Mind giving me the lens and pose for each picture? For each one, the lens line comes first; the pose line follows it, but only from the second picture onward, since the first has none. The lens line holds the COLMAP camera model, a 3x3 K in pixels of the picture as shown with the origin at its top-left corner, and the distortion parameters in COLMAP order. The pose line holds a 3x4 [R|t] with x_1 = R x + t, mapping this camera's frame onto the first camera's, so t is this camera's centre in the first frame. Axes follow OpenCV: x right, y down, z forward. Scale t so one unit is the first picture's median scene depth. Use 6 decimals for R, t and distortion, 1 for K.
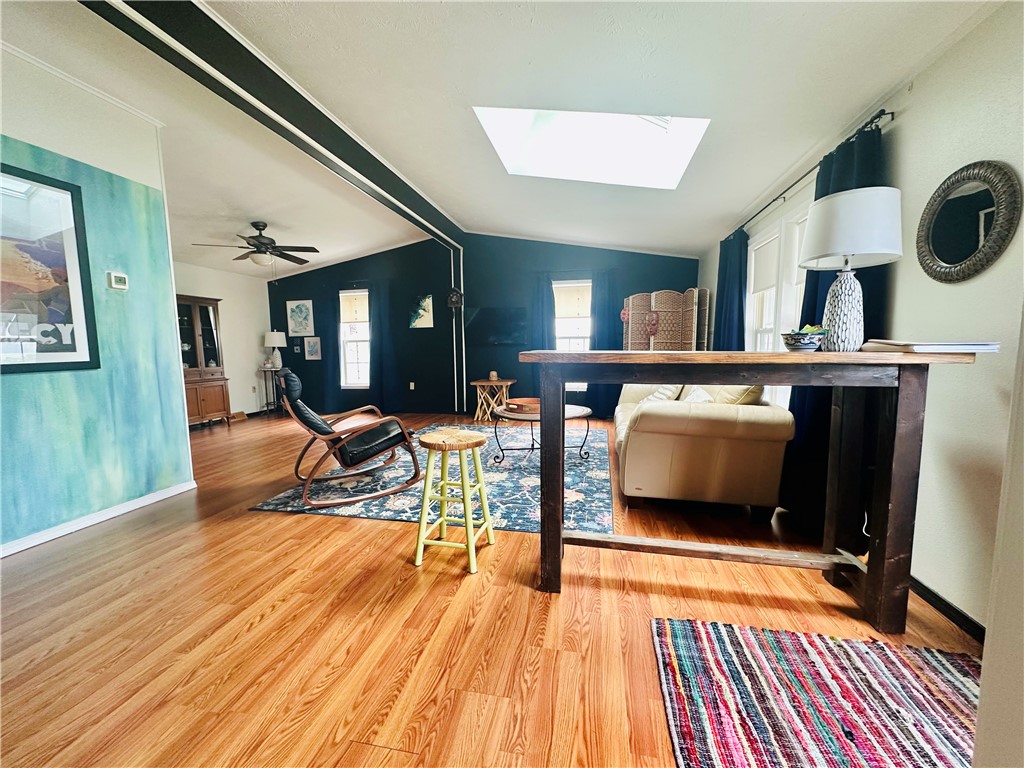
lens RADIAL K [[408.1, 0, 513.3], [0, 408.1, 381.5], [0, 0, 1]] dist [-0.002432, 0.001100]
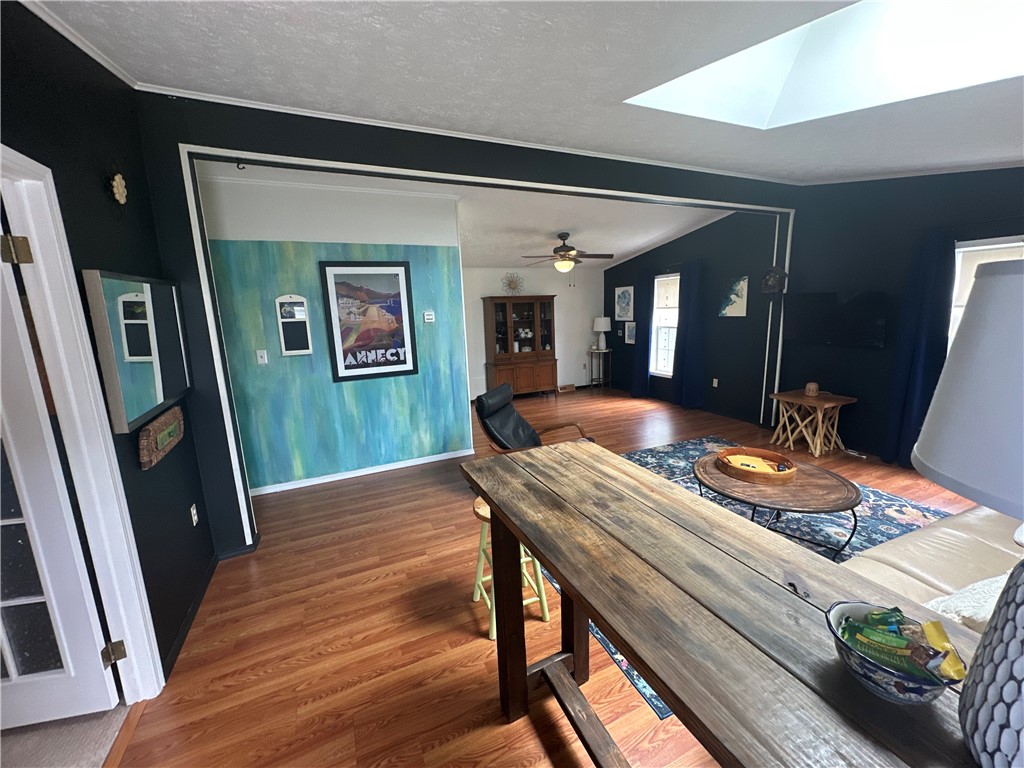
lens RADIAL K [[408.1, 0, 512.9], [0, 408.1, 383.5], [0, 0, 1]] dist [-0.002432, 0.001100]
pose [[0.589039, 0.144514, -0.795078, 0.391783], [-0.046599, 0.988317, 0.145114, -0.192592], [0.806760, -0.048428, 0.588892, 0.272309]]
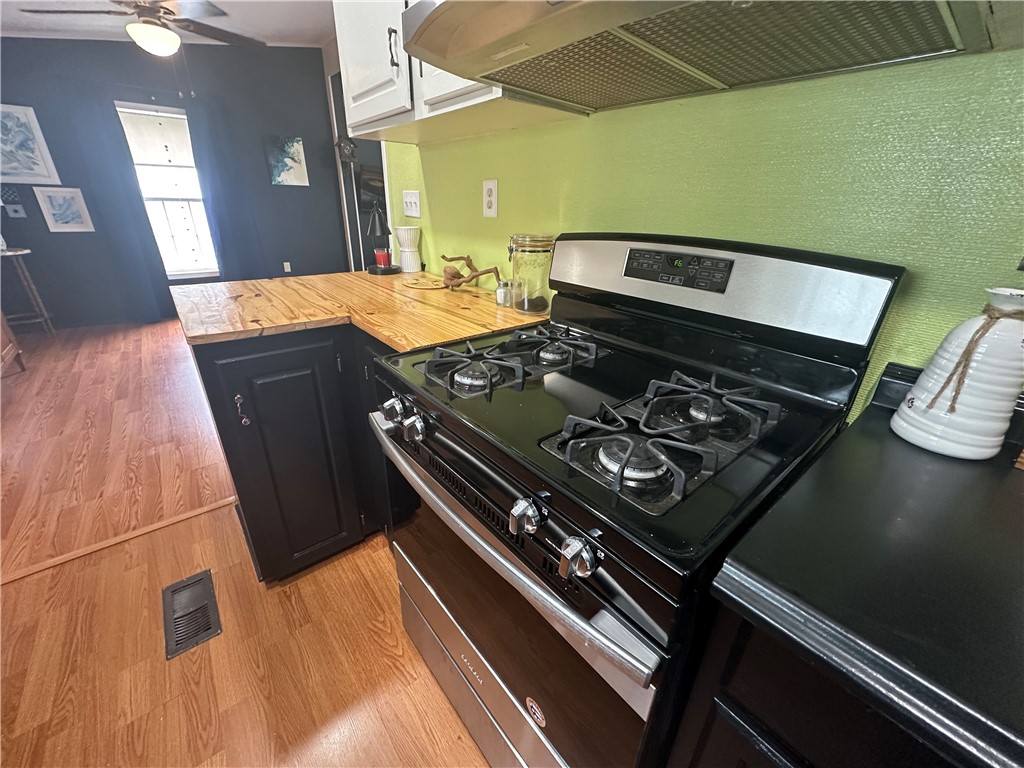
lens RADIAL K [[408.1, 0, 512.4], [0, 408.1, 384.3], [0, 0, 1]] dist [-0.002432, 0.001100]
pose [[0.627988, -0.281436, 0.725552, -1.230752], [0.030648, 0.940539, 0.338301, -0.058784], [-0.777619, -0.190212, 0.599272, 0.336977]]
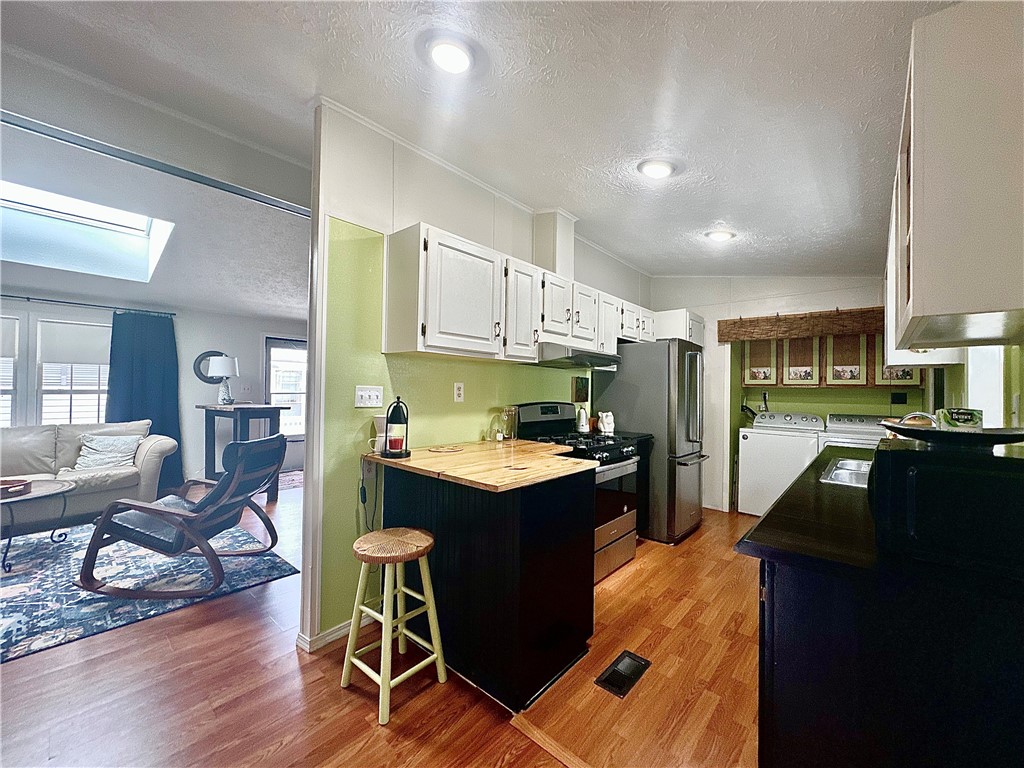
lens RADIAL K [[408.1, 0, 514.5], [0, 408.1, 381.6], [0, 0, 1]] dist [-0.002432, 0.001100]
pose [[-0.869098, 0.012911, 0.494472, -1.352921], [0.043998, 0.997715, 0.051281, -0.158484], [-0.492680, 0.066325, -0.867680, 1.321176]]
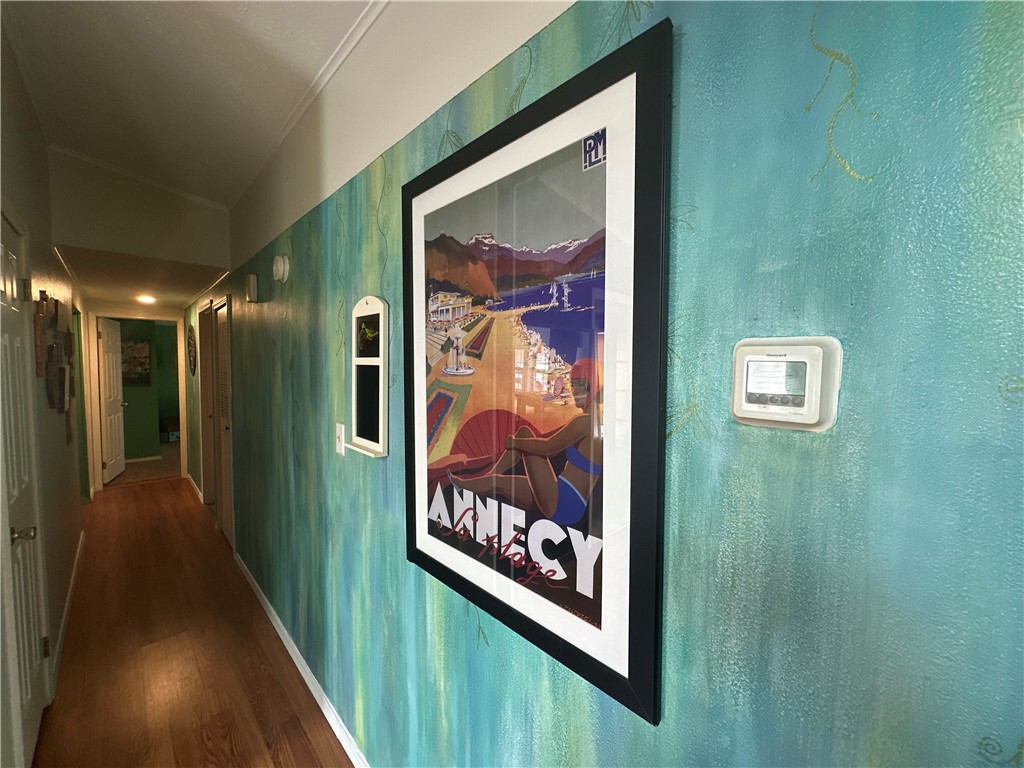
lens RADIAL K [[408.1, 0, 516.0], [0, 408.1, 383.0], [0, 0, 1]] dist [-0.002432, 0.001100]
pose [[-0.562507, 0.051466, -0.825189, -0.597117], [-0.072221, 0.991187, 0.111050, -0.210948], [0.823632, 0.122062, -0.553833, 0.817893]]
